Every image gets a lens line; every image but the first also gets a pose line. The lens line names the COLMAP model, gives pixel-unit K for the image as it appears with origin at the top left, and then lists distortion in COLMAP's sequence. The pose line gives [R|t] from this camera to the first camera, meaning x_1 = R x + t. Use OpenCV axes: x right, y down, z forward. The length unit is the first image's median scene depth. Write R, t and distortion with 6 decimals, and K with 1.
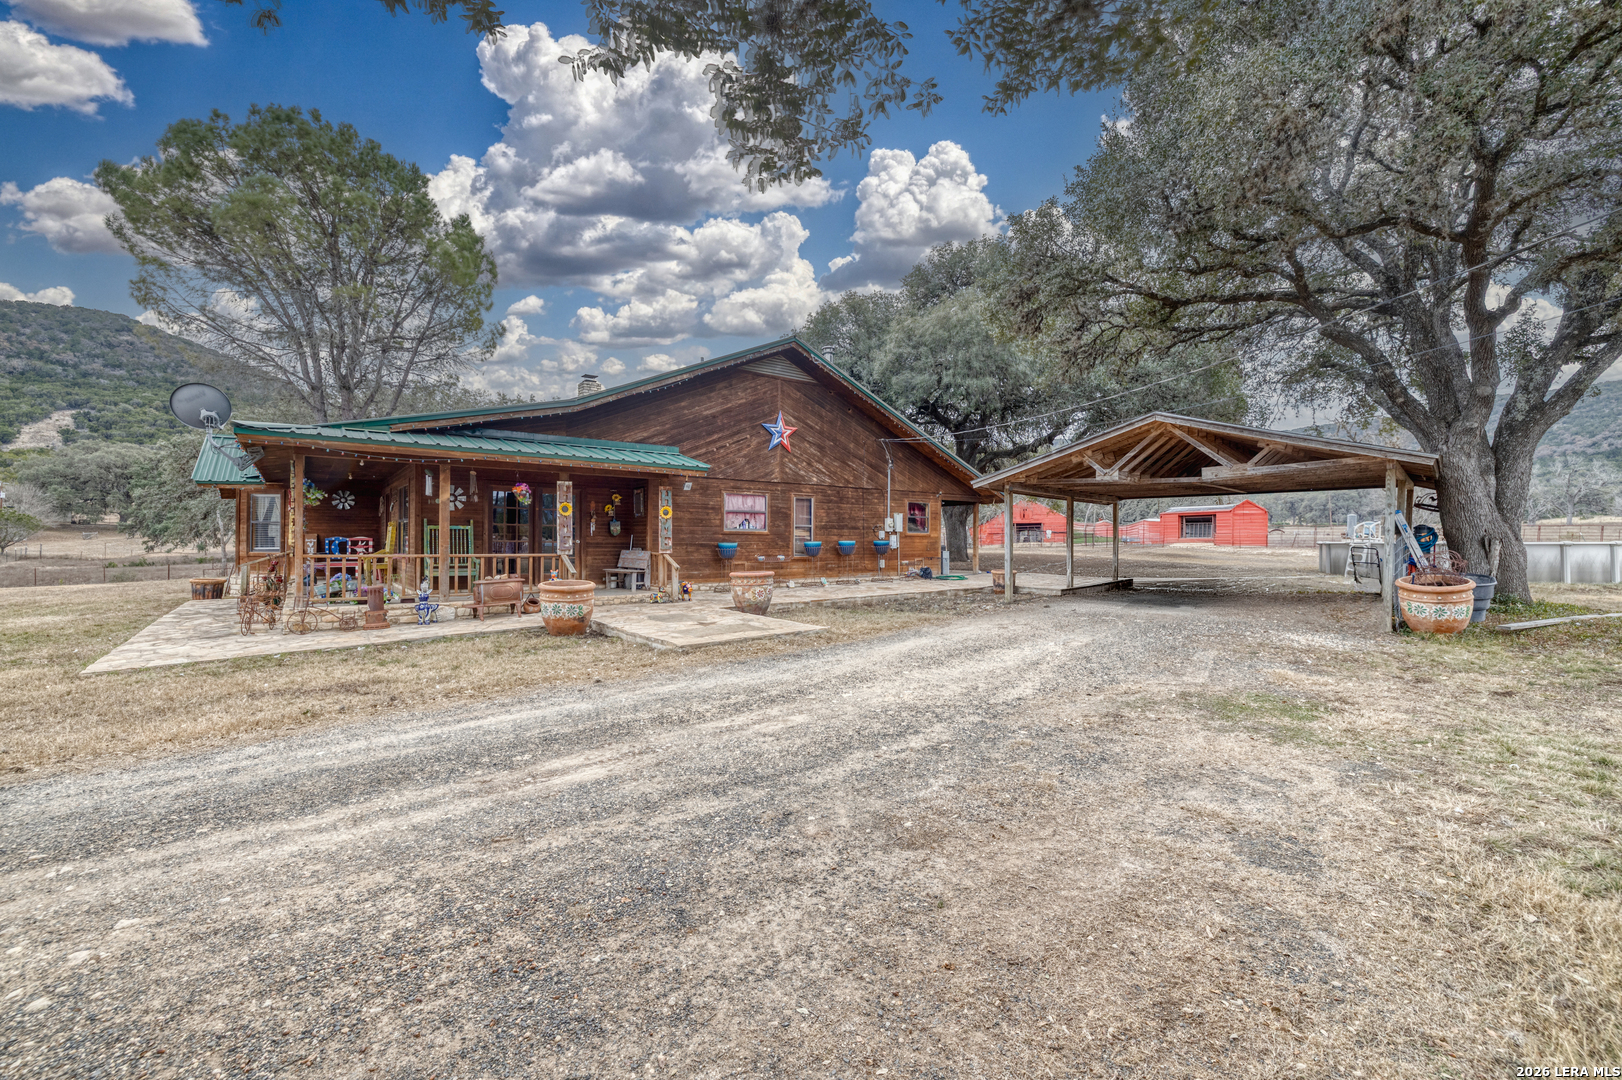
lens RADIAL K [[692.6, 0, 814.9], [0, 692.6, 534.3], [0, 0, 1]] dist [-0.003225, -0.000459]
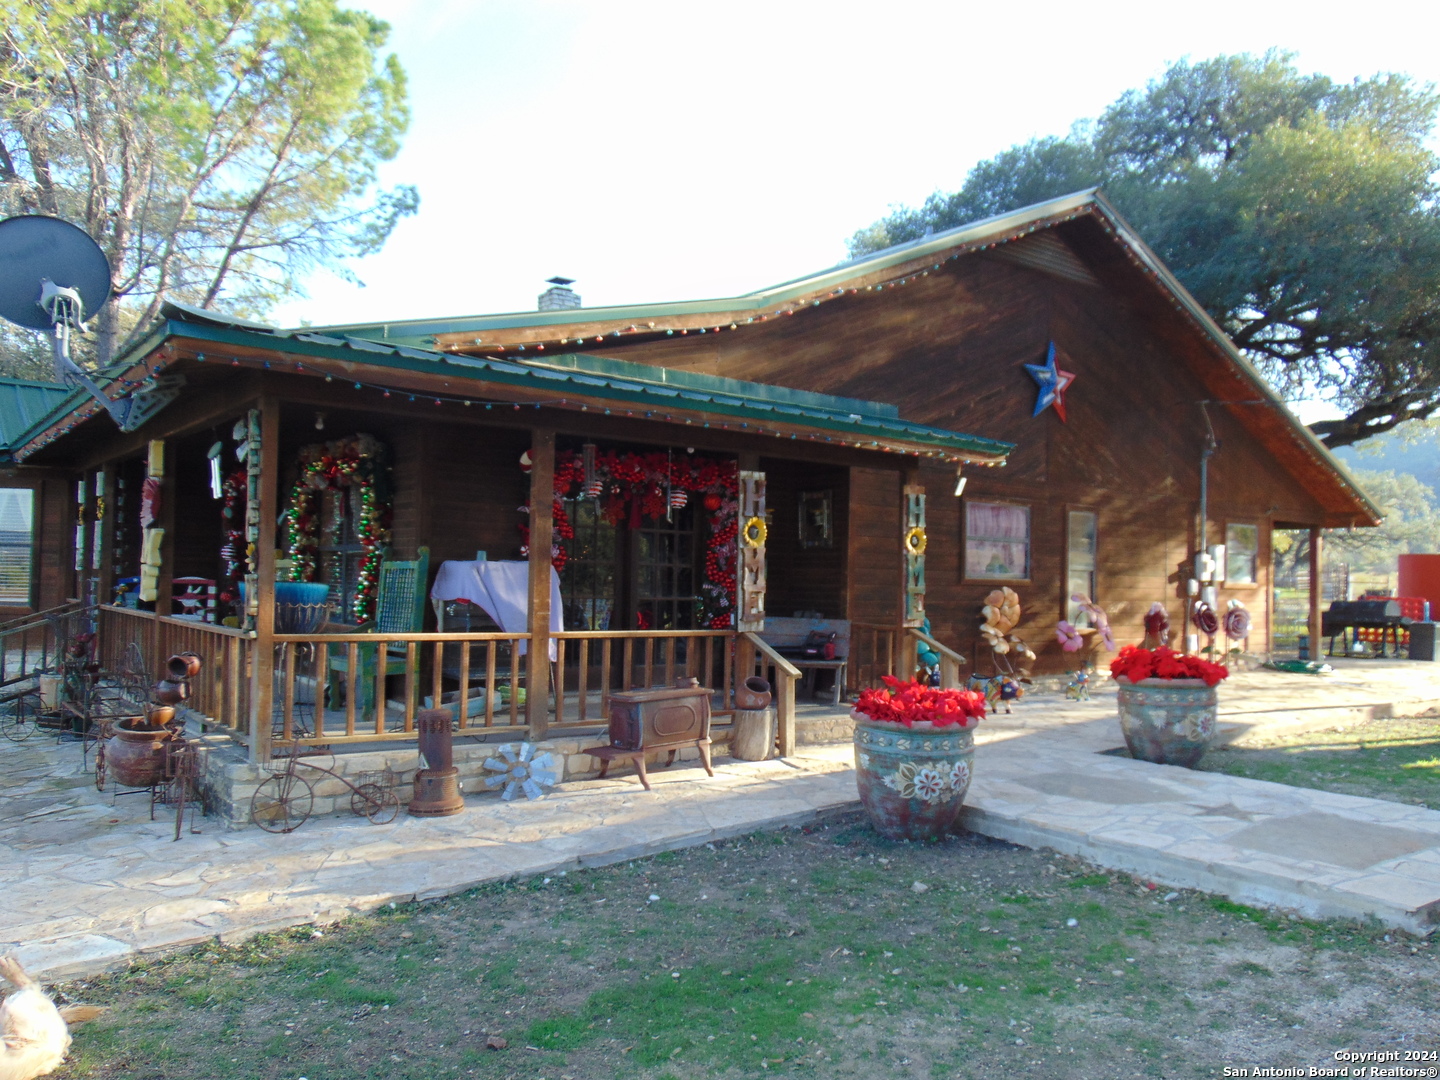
lens RADIAL K [[1100.2, 0, 718.0], [0, 1100.2, 542.3], [0, 0, 1]] dist [-0.003176, 0.003839]
pose [[0.999898, 0.014246, 0.000908, -0.300700], [-0.014219, 0.999593, -0.024720, -0.008646], [-0.001260, 0.024704, 0.999694, 0.211597]]
